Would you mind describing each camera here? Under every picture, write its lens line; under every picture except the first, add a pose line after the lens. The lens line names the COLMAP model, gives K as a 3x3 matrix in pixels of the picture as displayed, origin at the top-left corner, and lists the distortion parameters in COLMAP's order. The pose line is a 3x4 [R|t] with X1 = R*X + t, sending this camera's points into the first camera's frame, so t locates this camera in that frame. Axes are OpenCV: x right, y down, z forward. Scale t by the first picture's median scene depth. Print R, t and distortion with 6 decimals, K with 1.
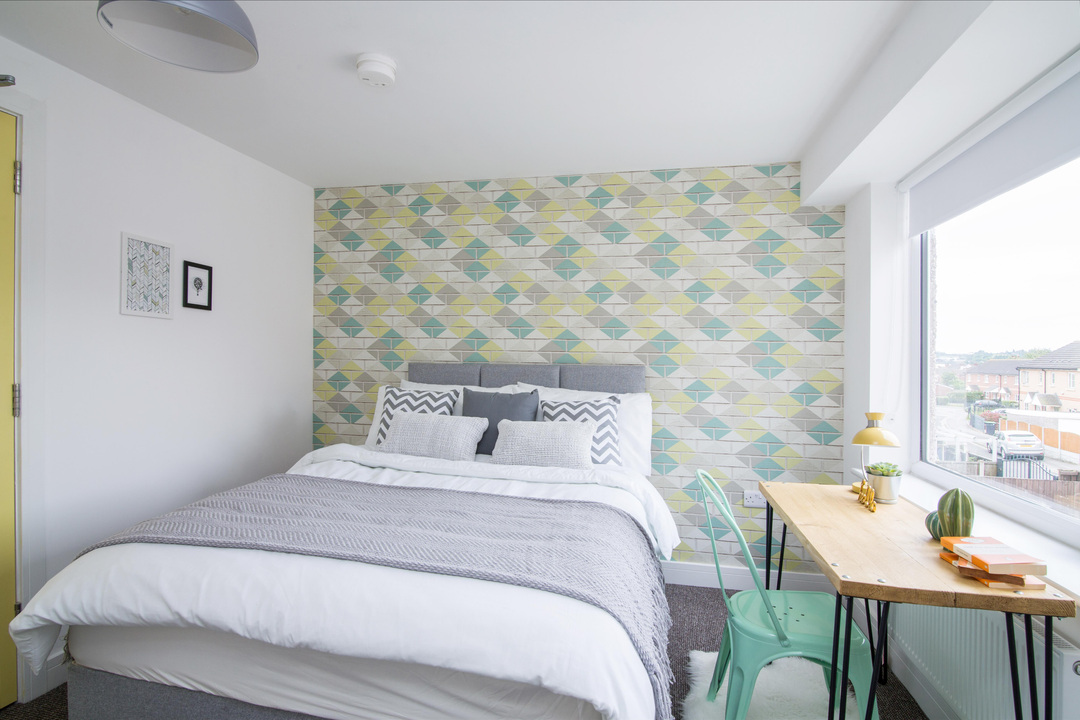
lens RADIAL K [[542.9, 0, 540.3], [0, 542.9, 356.6], [0, 0, 1]] dist [-0.005923, -0.000379]
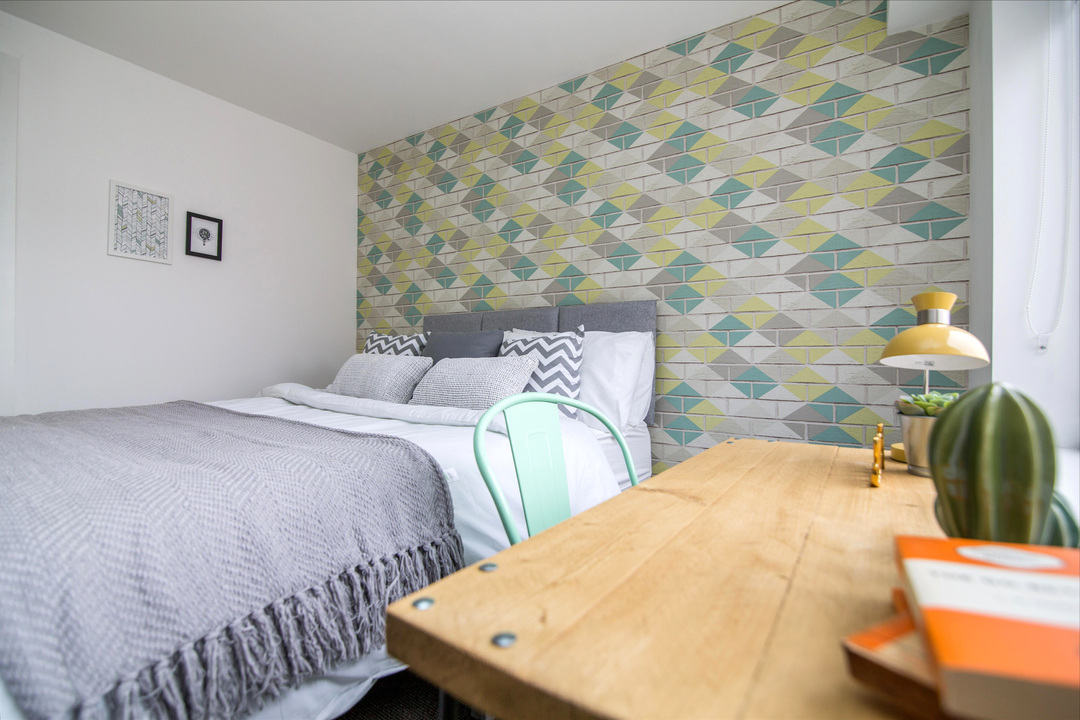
lens RADIAL K [[494.6, 0, 537.3], [0, 494.6, 362.1], [0, 0, 1]] dist [-0.013924, -0.000296]
pose [[0.931682, -0.002442, -0.363266, 0.292895], [0.002009, 0.999997, -0.001570, 0.106464], [0.363269, 0.000732, 0.931684, 0.299707]]
